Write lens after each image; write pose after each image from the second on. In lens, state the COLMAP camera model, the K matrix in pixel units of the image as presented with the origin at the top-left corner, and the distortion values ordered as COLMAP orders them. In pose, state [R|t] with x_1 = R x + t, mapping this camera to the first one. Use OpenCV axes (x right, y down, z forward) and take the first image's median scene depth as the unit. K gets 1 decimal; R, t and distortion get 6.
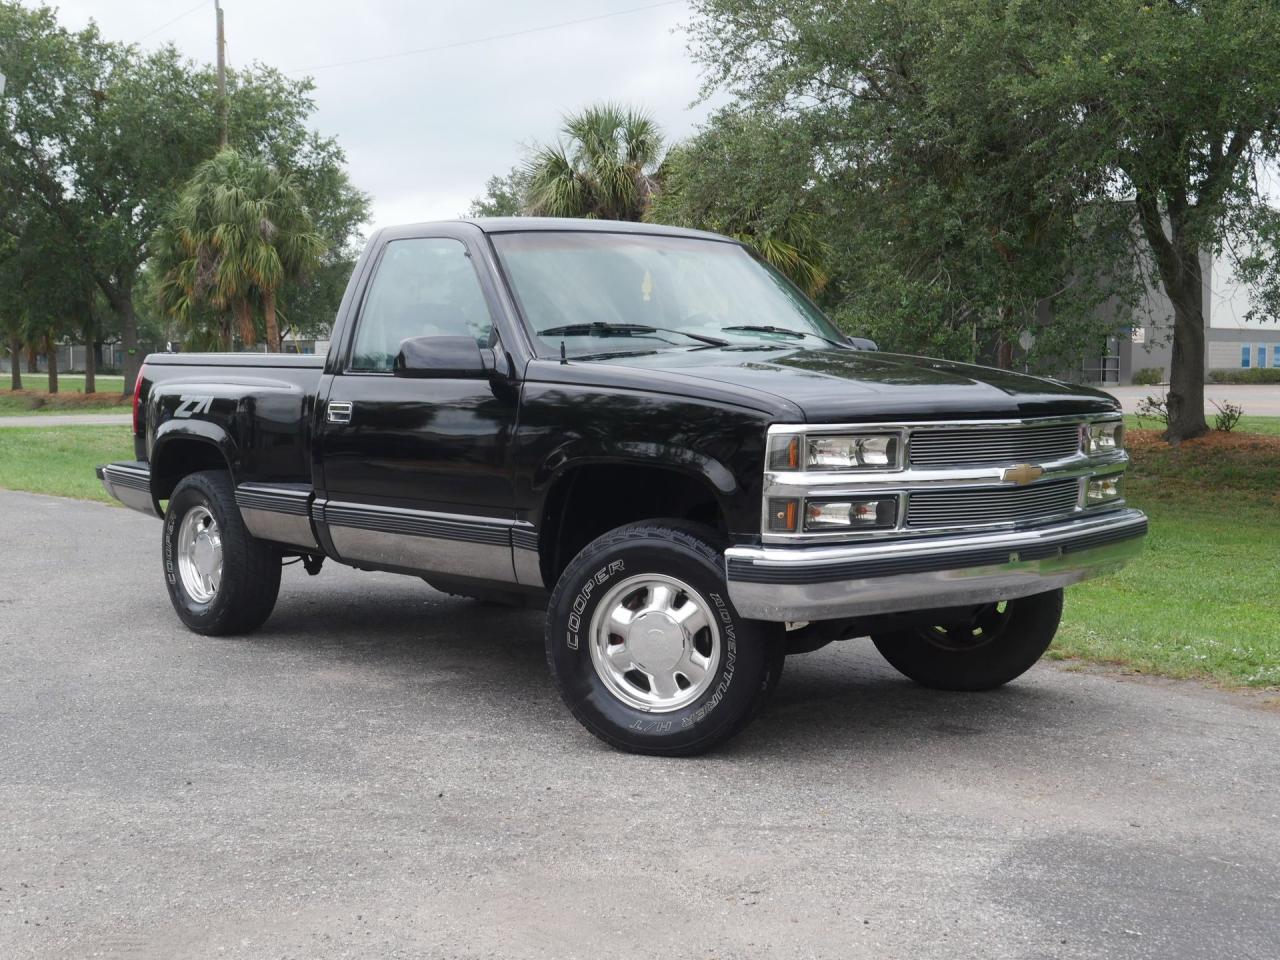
lens RADIAL K [[1662.3, 0, 637.7], [0, 1662.3, 478.9], [0, 0, 1]] dist [0.006179, -0.047362]
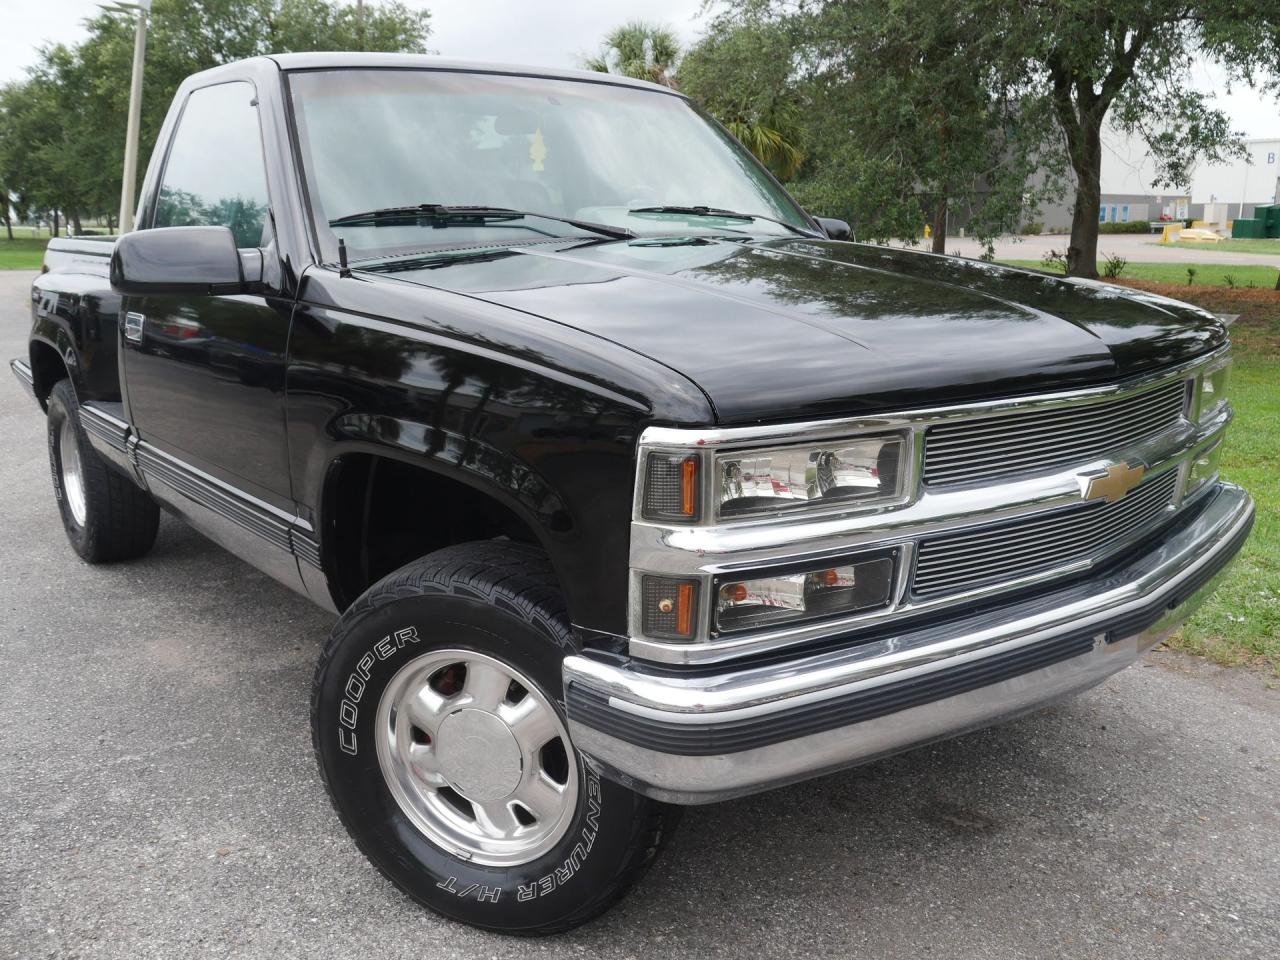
lens RADIAL K [[1085.6, 0, 633.8], [0, 1085.6, 491.7], [0, 0, 1]] dist [-0.012447, -0.006230]
pose [[0.999260, 0.003363, -0.038320, 0.075461], [0.003425, 0.984438, 0.175701, -0.059178], [0.038315, -0.175702, 0.983697, 0.578649]]
